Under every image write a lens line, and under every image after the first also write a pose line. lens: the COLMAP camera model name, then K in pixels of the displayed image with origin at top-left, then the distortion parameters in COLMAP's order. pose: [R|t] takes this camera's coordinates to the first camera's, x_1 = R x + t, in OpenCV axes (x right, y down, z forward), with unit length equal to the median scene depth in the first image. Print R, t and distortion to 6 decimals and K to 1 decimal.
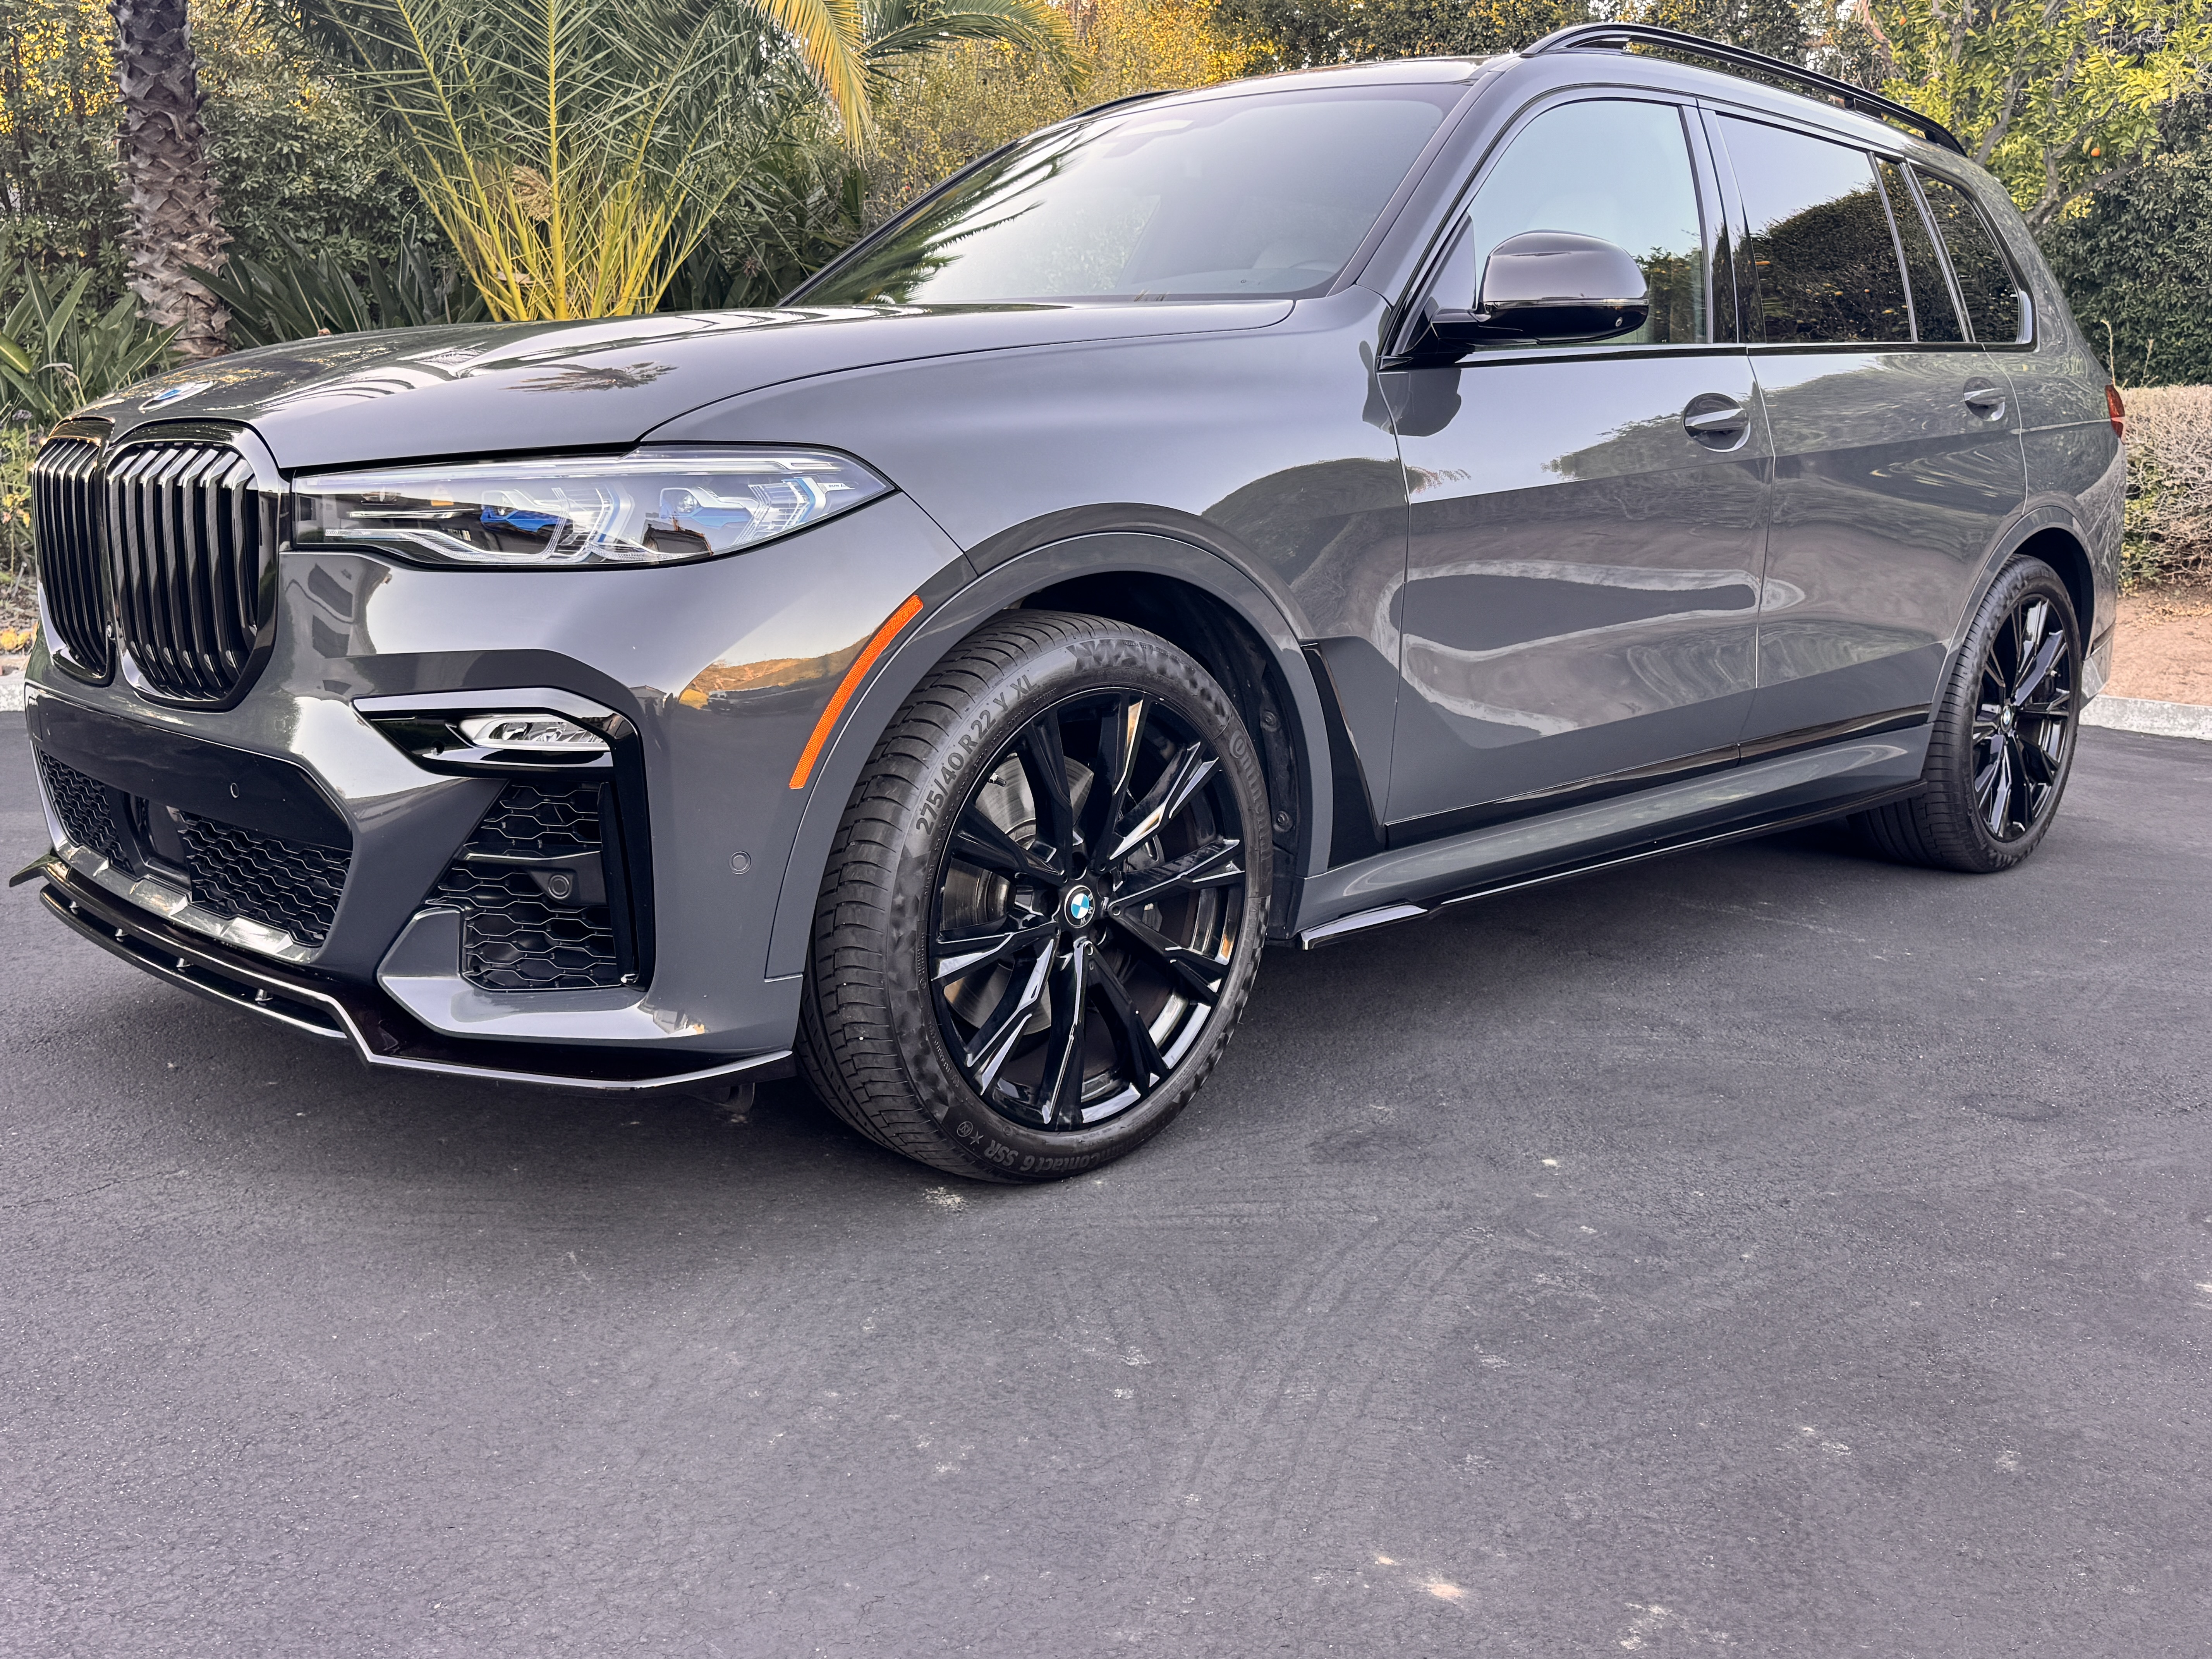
lens RADIAL K [[1962.5, 0, 1120.4], [0, 1962.5, 826.3], [0, 0, 1]] dist [0.146519, -0.312183]
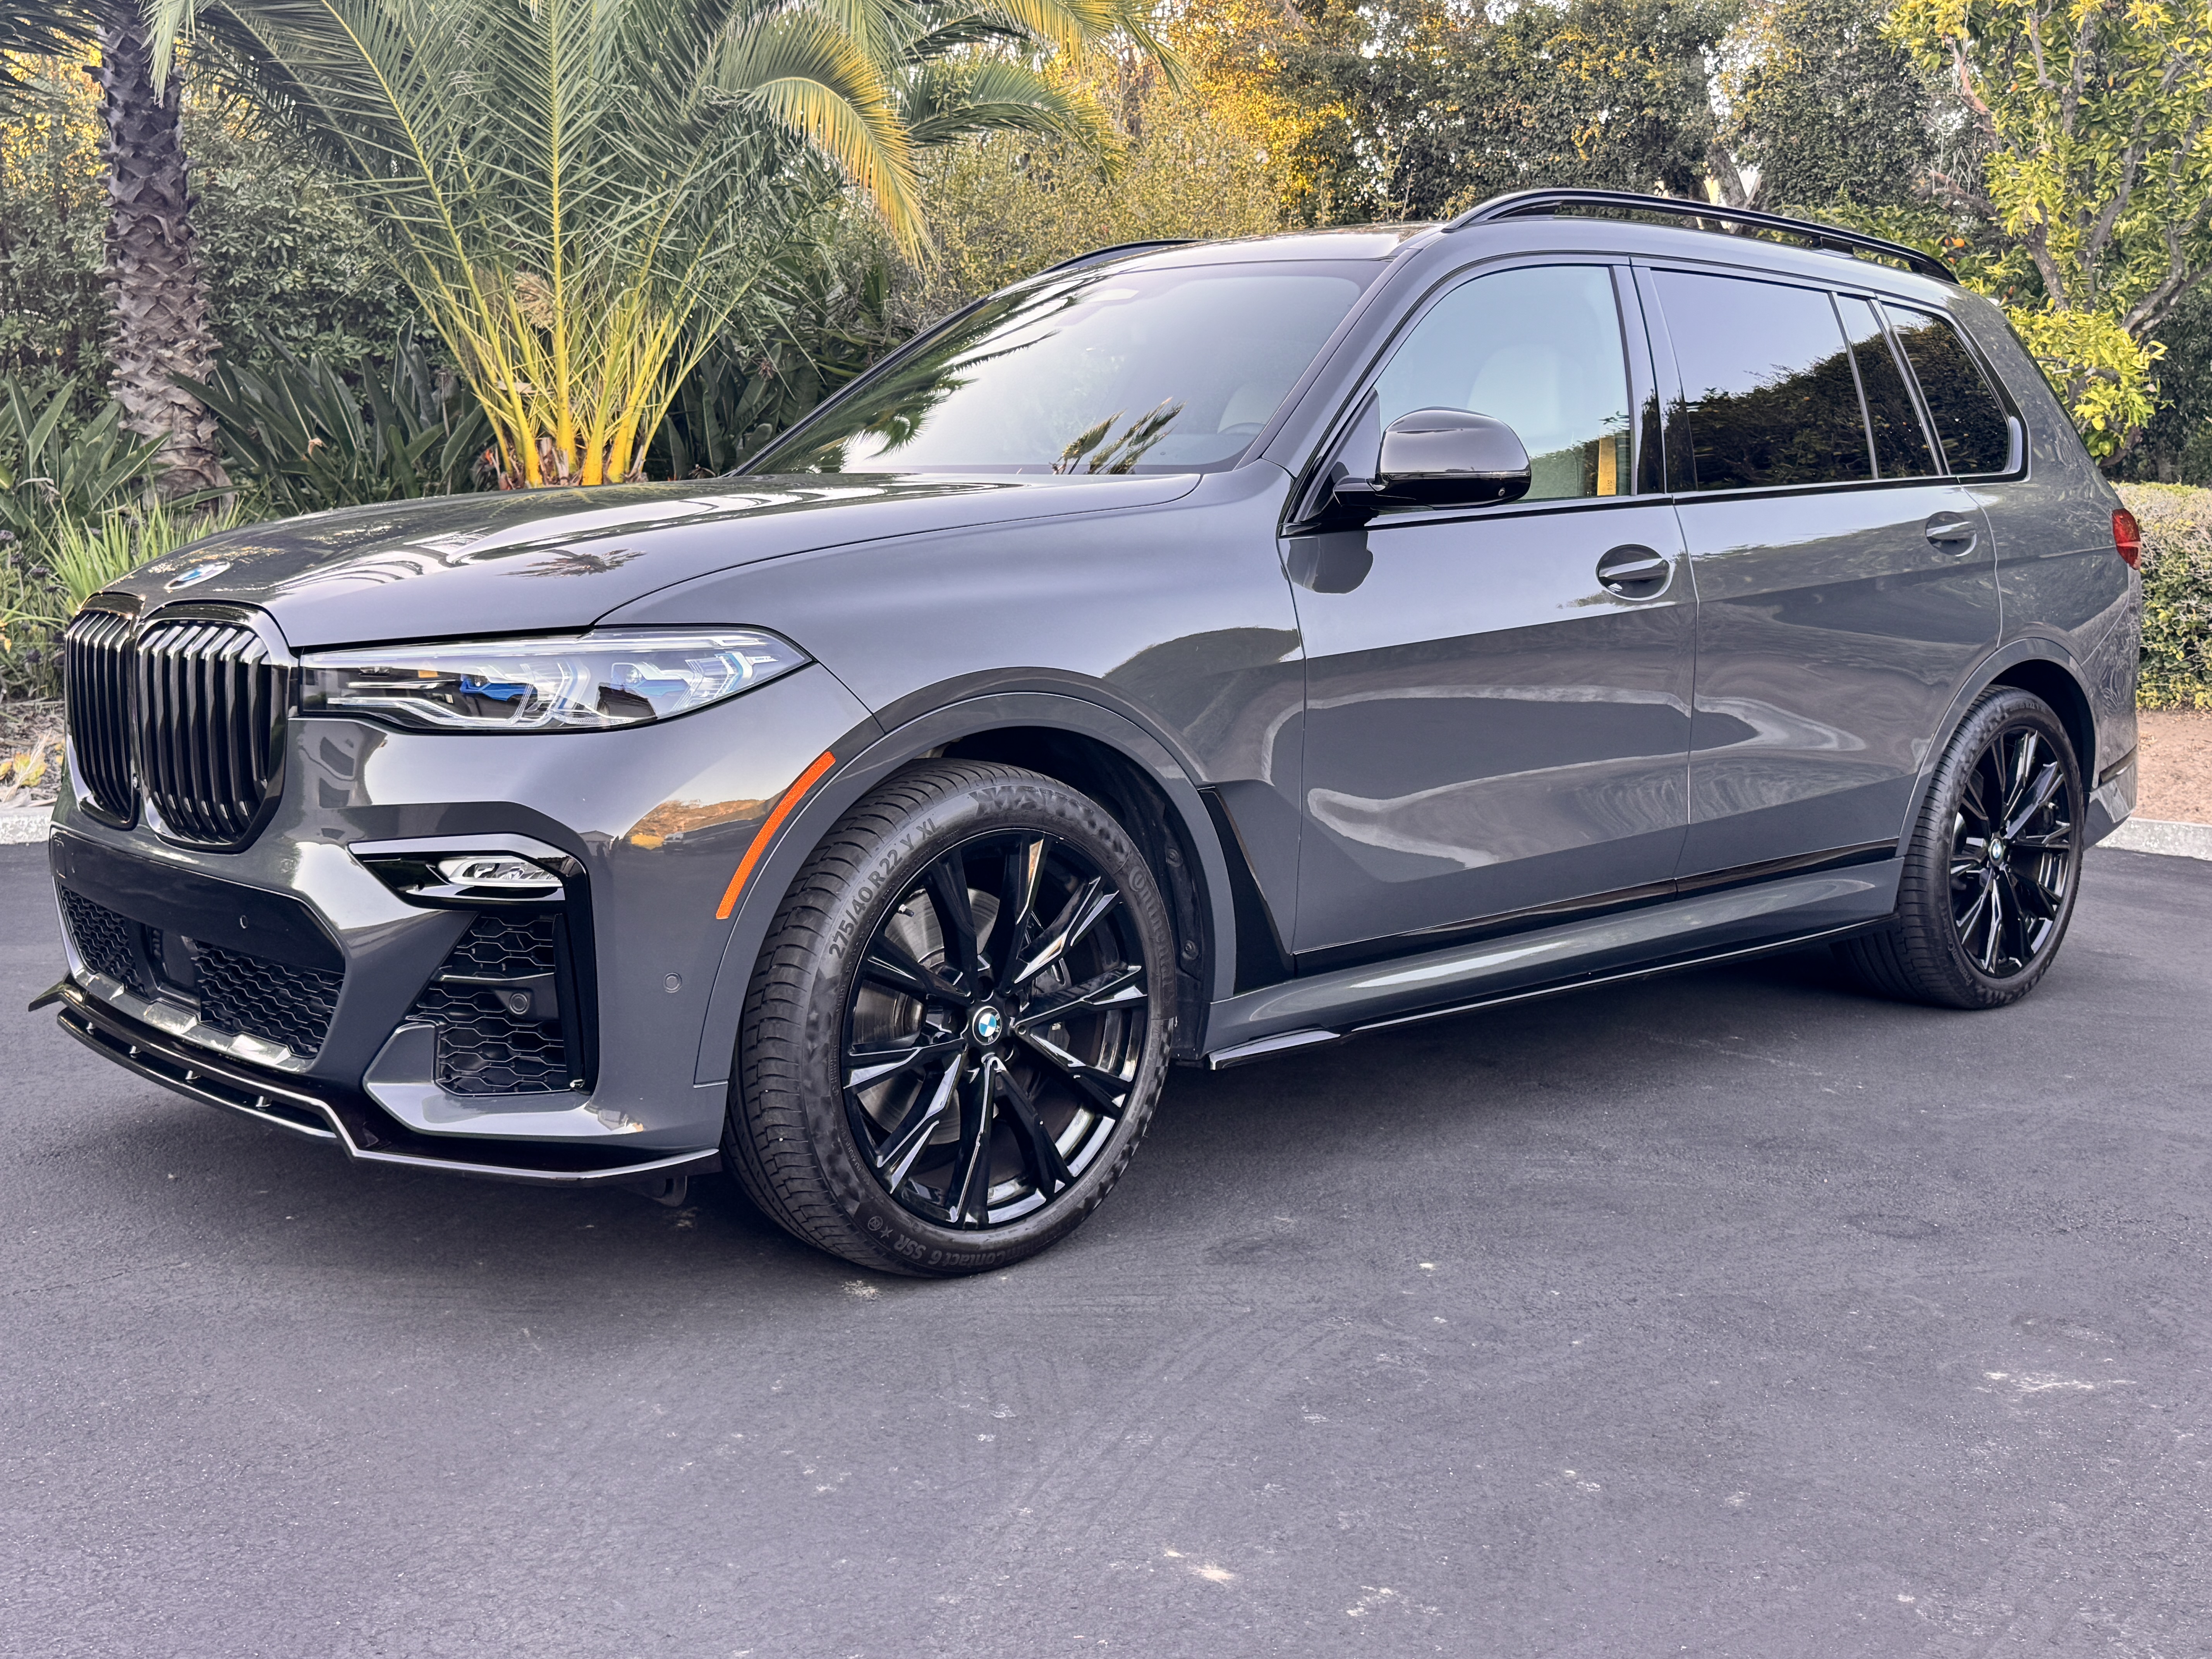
lens RADIAL K [[2287.6, 0, 1106.0], [0, 2287.6, 829.5], [0, 0, 1]] dist [0.188378, -0.469992]
pose [[0.998942, -0.001630, -0.045960, 0.102686], [-0.001156, 0.998167, -0.060513, 0.008464], [0.045975, 0.060502, 0.997109, -0.285488]]
